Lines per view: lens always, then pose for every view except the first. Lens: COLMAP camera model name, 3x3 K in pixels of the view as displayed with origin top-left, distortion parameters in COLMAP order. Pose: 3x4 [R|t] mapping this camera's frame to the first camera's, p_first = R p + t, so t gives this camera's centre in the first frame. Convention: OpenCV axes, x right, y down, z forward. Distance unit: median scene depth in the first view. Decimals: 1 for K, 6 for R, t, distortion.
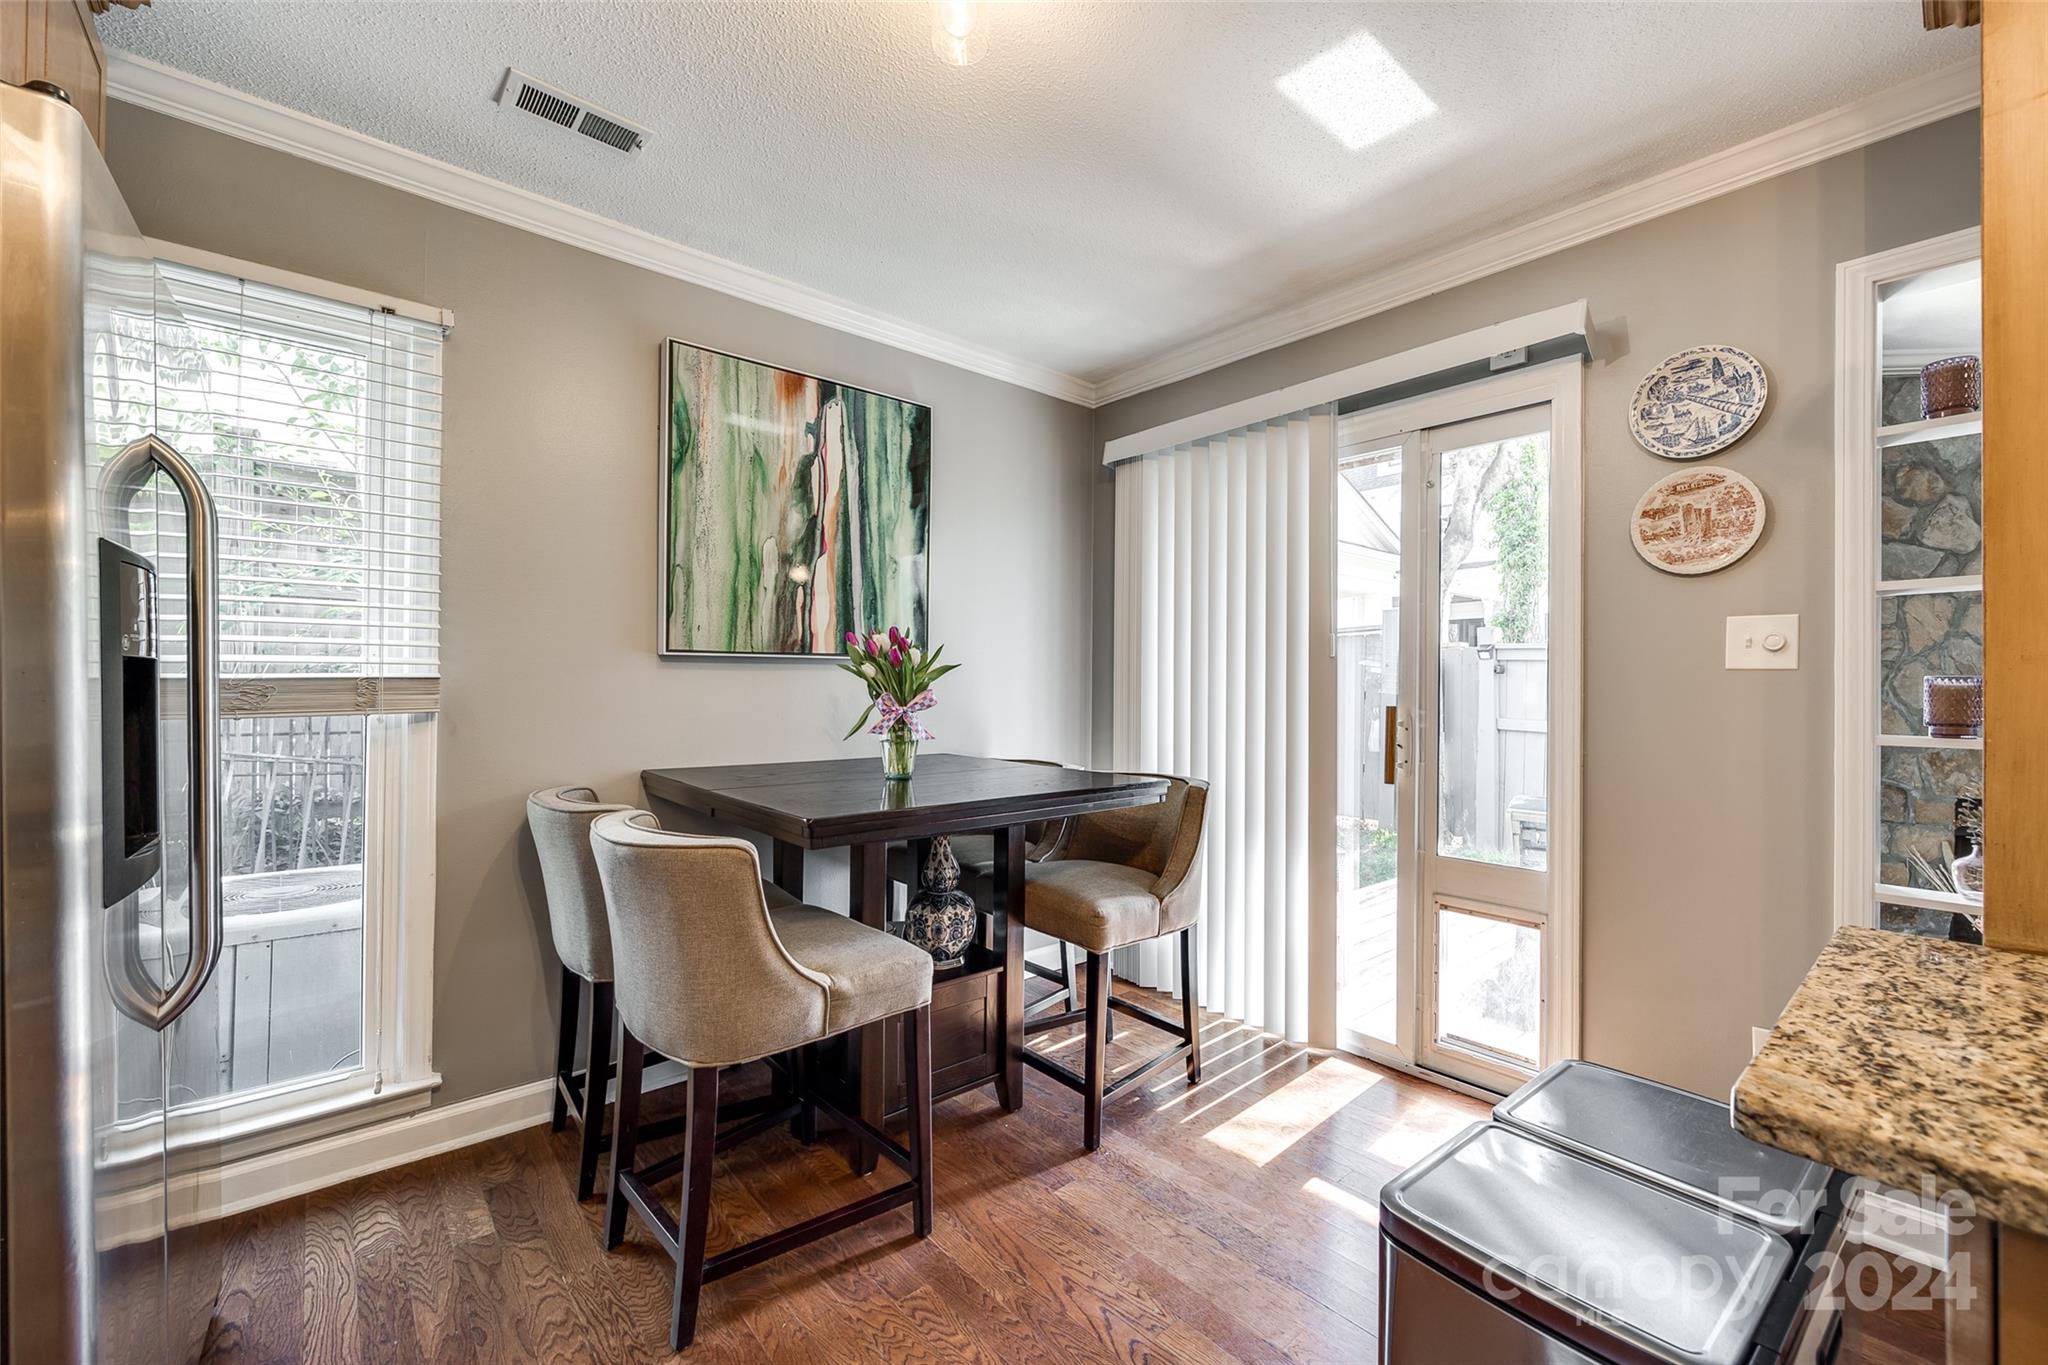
lens RADIAL K [[829.3, 0, 1020.2], [0, 829.3, 690.4], [0, 0, 1]] dist [-0.000691, 0.000201]
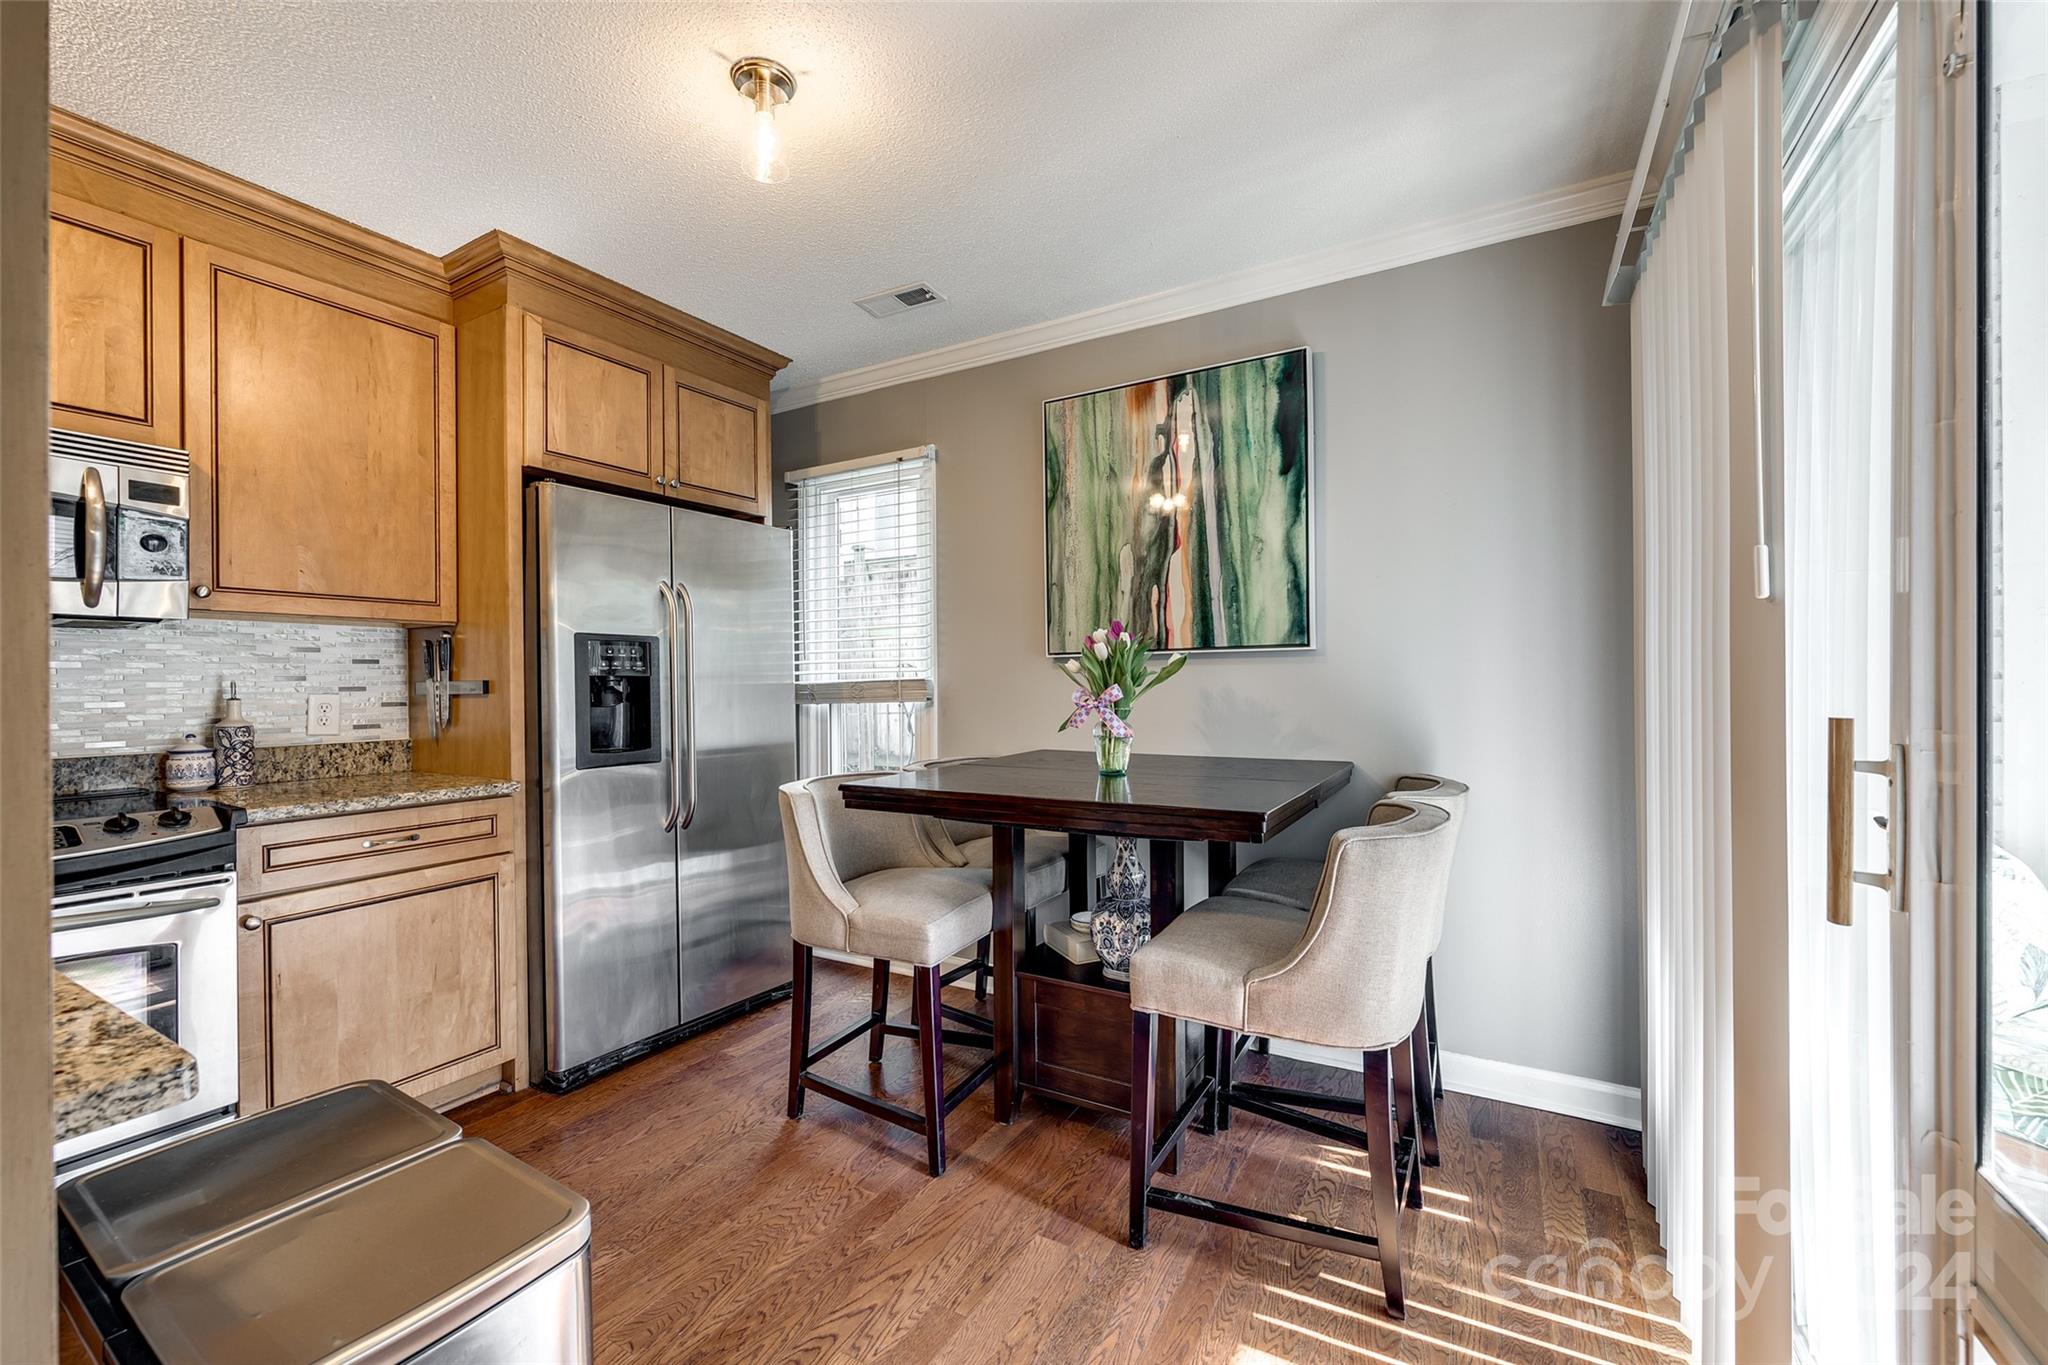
lens RADIAL K [[828.1, 0, 1024.0], [0, 828.1, 682.5], [0, 0, 1]] dist [-0.000502, 0.000047]
pose [[0.337543, -0.006865, -0.941285, 0.665419], [0.011642, 0.999927, -0.003118, -0.002135], [0.941238, -0.009905, 0.337598, 0.503605]]
